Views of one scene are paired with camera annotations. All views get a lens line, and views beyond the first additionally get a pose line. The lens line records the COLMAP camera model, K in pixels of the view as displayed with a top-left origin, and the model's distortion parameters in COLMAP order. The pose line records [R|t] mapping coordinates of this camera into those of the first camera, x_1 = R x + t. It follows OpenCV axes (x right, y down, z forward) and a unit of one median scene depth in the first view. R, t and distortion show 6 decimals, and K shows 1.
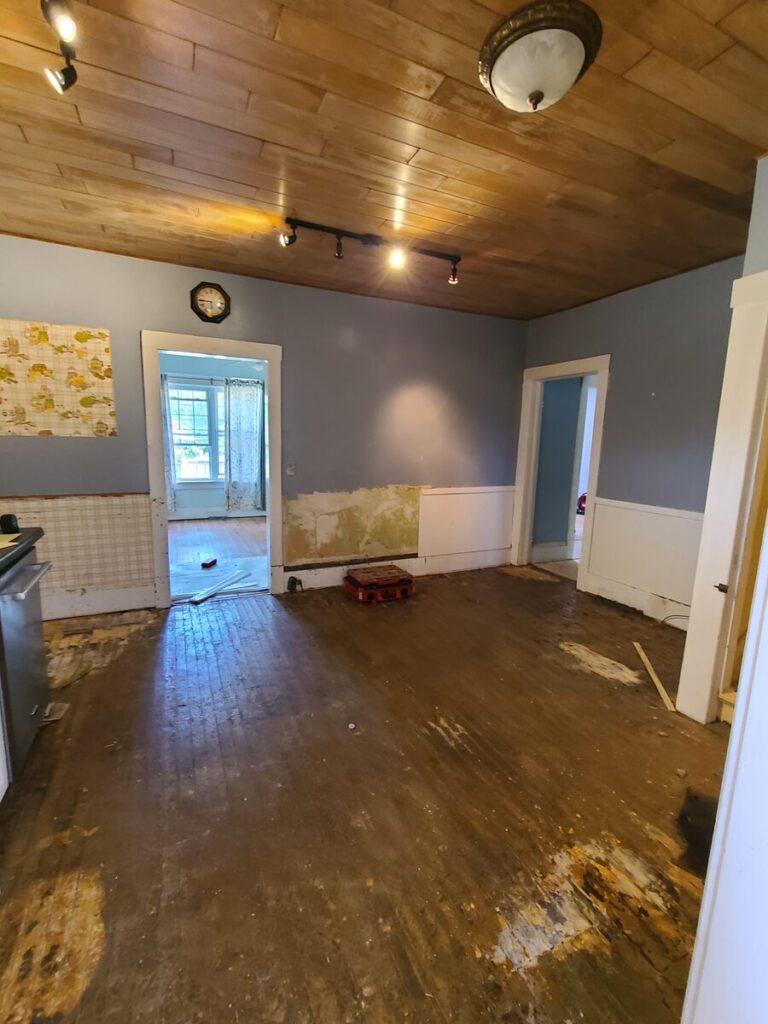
lens RADIAL K [[447.7, 0, 381.4], [0, 447.7, 515.0], [0, 0, 1]] dist [-0.000399, -0.000173]
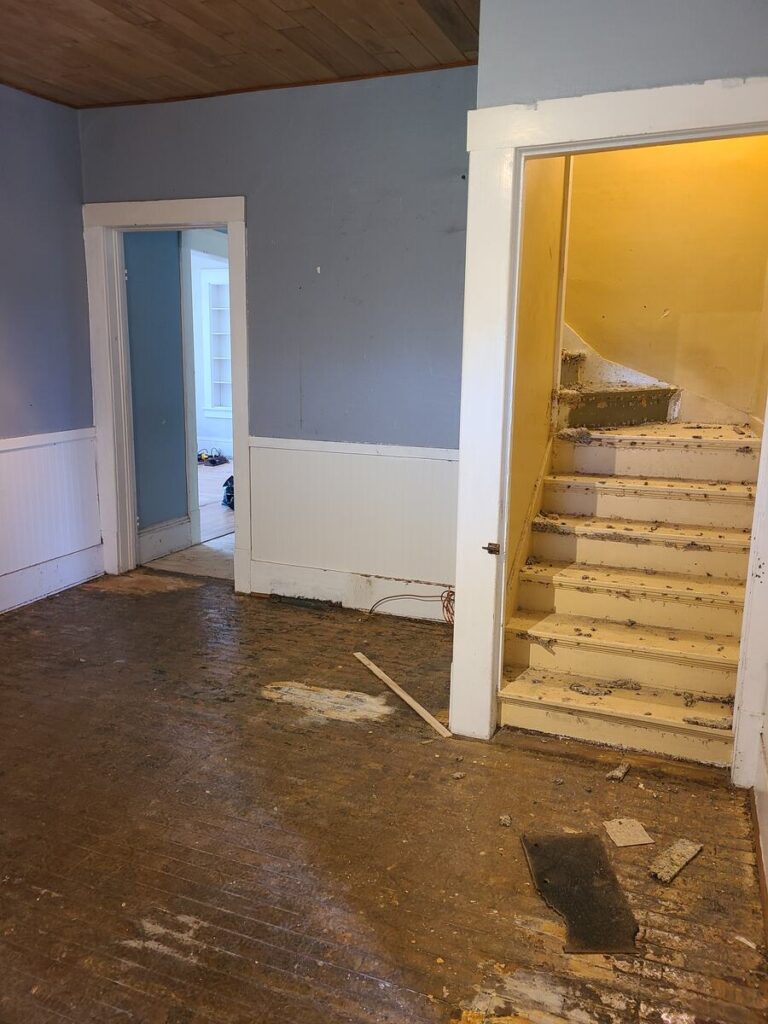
lens RADIAL K [[772.1, 0, 390.1], [0, 772.1, 497.8], [0, 0, 1]] dist [0.062738, -0.063024]
pose [[0.722939, -0.144777, 0.675573, -0.135231], [0.118891, 0.989281, 0.084779, -0.031356], [-0.680606, 0.019029, 0.732402, 0.136553]]
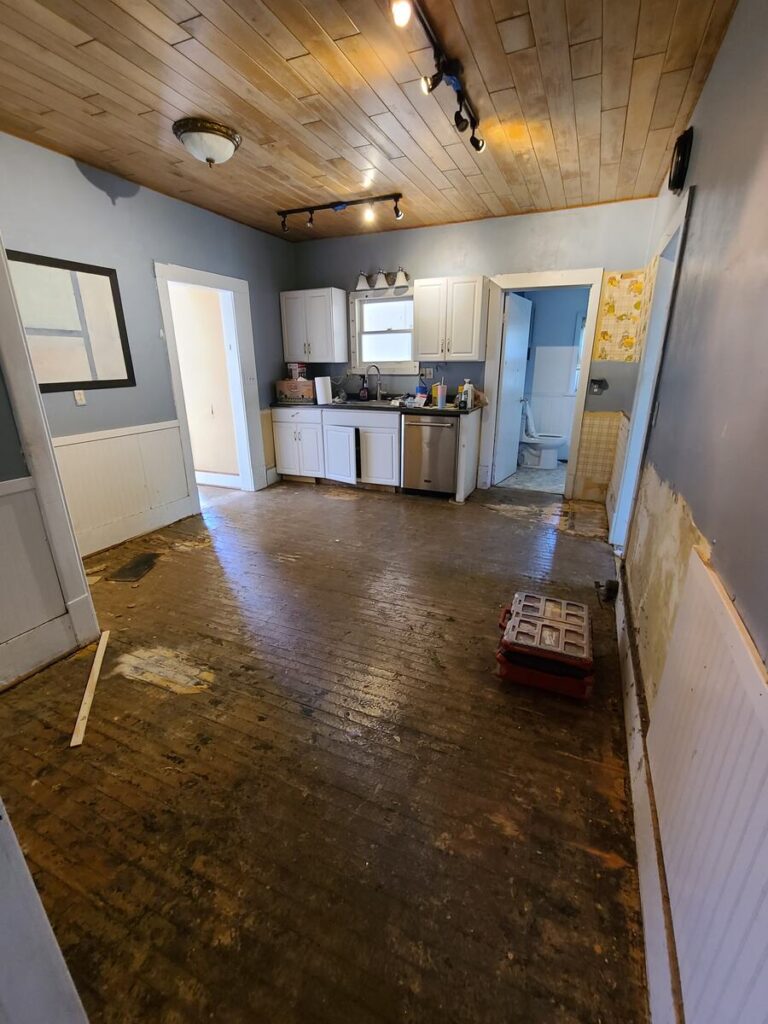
lens RADIAL K [[447.7, 0, 381.4], [0, 447.7, 515.0], [0, 0, 1]] dist [-0.000399, -0.000173]
pose [[-0.755394, 0.198821, -0.624380, 0.593796], [-0.117217, 0.896488, 0.427281, -0.247503], [0.644701, 0.395954, -0.653897, 1.539215]]
